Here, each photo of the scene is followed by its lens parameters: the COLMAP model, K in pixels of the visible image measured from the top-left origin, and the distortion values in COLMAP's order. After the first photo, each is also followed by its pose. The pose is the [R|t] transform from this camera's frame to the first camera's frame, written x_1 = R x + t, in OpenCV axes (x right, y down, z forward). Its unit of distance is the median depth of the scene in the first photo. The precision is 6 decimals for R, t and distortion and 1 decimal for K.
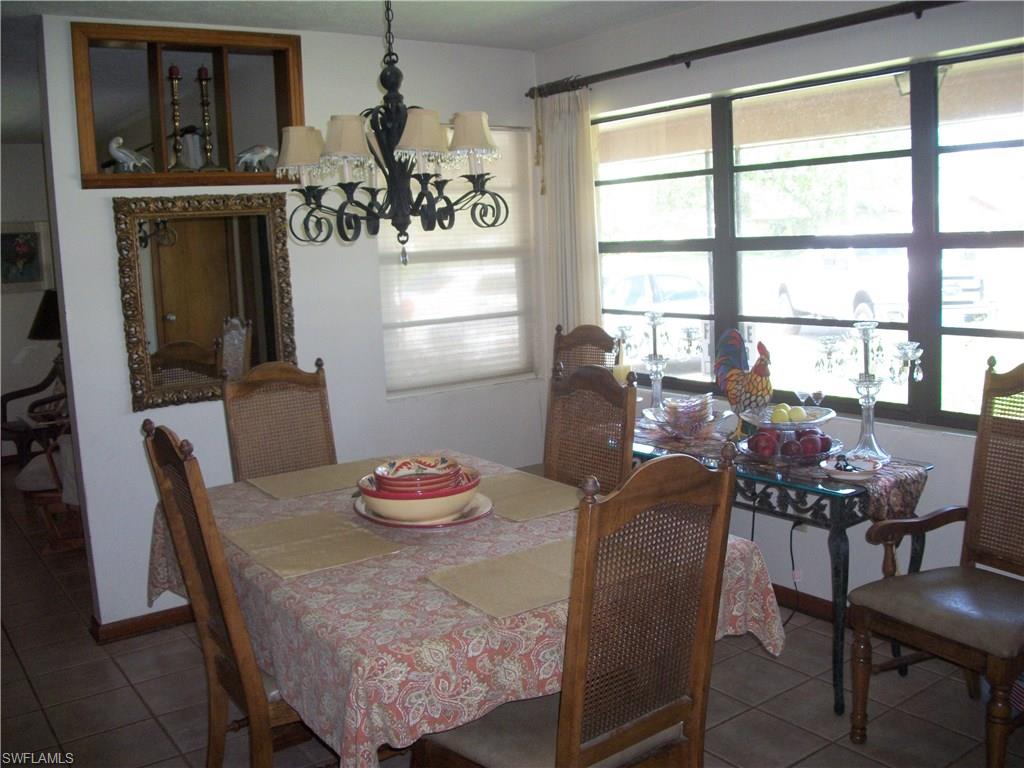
lens RADIAL K [[982.5, 0, 529.7], [0, 982.5, 369.7], [0, 0, 1]] dist [-0.135775, 0.054517]
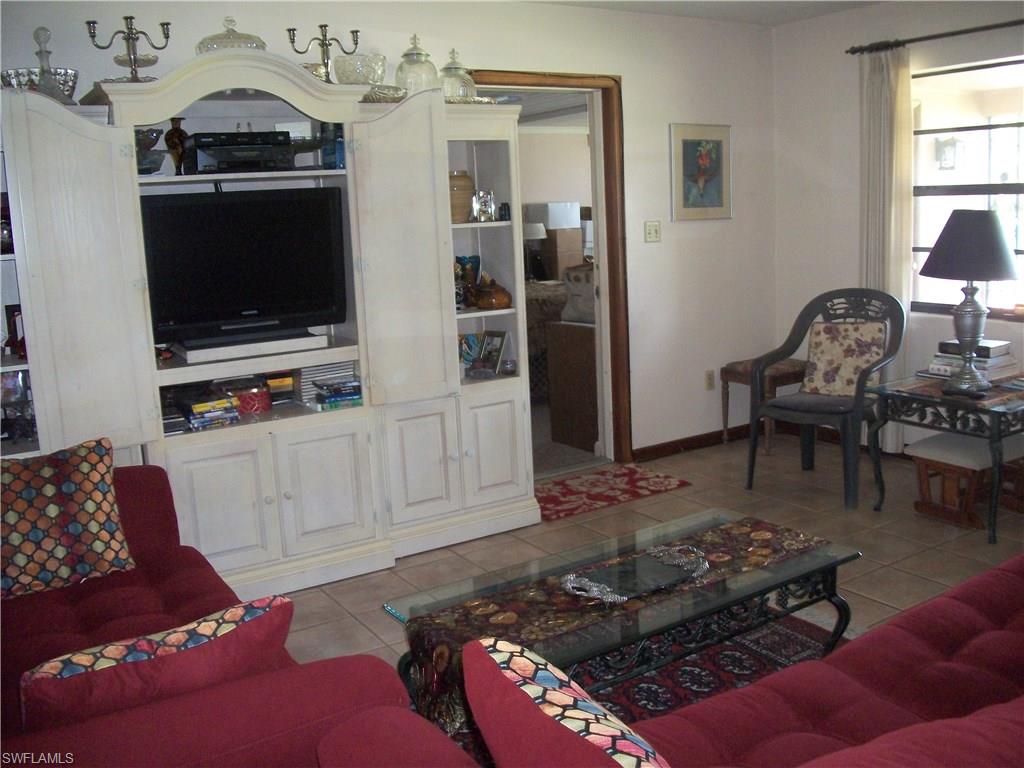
lens RADIAL K [[982.5, 0, 529.7], [0, 982.5, 369.7], [0, 0, 1]] dist [-0.135775, 0.054517]
pose [[0.997877, 0.009113, -0.064481, -0.892564], [-0.006395, 0.999087, 0.042232, 0.004436], [0.064807, -0.041731, 0.997025, 0.327554]]
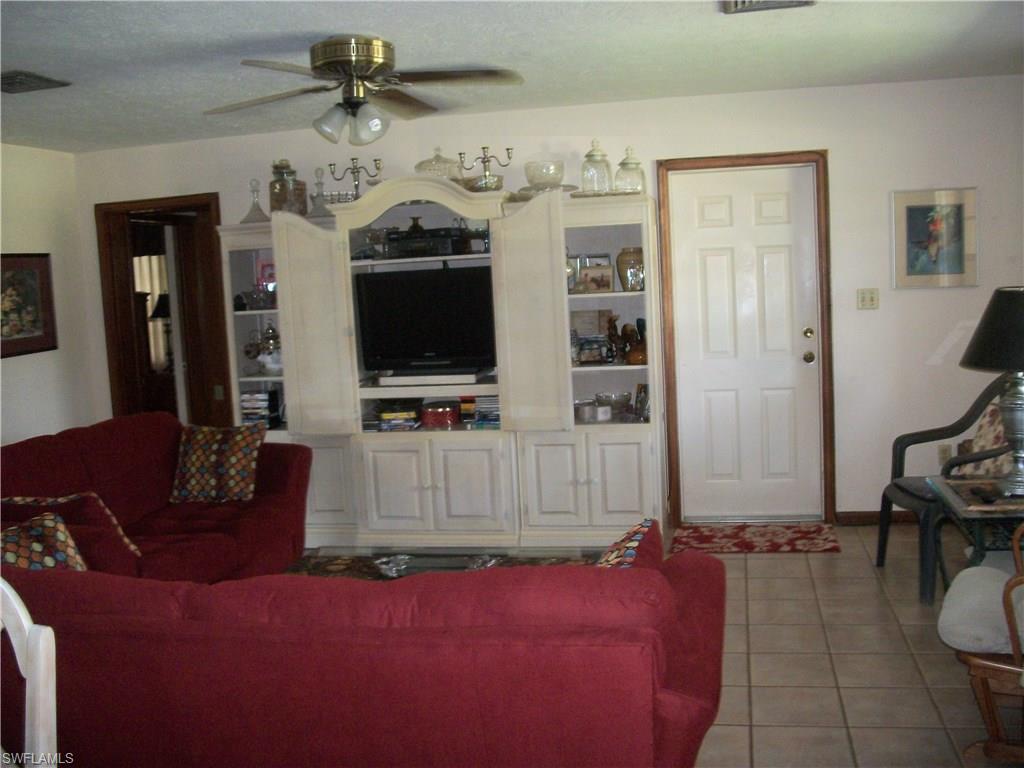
lens RADIAL K [[956.1, 0, 524.9], [0, 956.1, 384.0], [0, 0, 1]] dist [-0.129198, -0.000420]
pose [[0.663639, 0.088772, -0.742767, -0.306151], [-0.071024, 0.995925, 0.055570, -0.039726], [0.744673, 0.015876, 0.667240, 0.439394]]
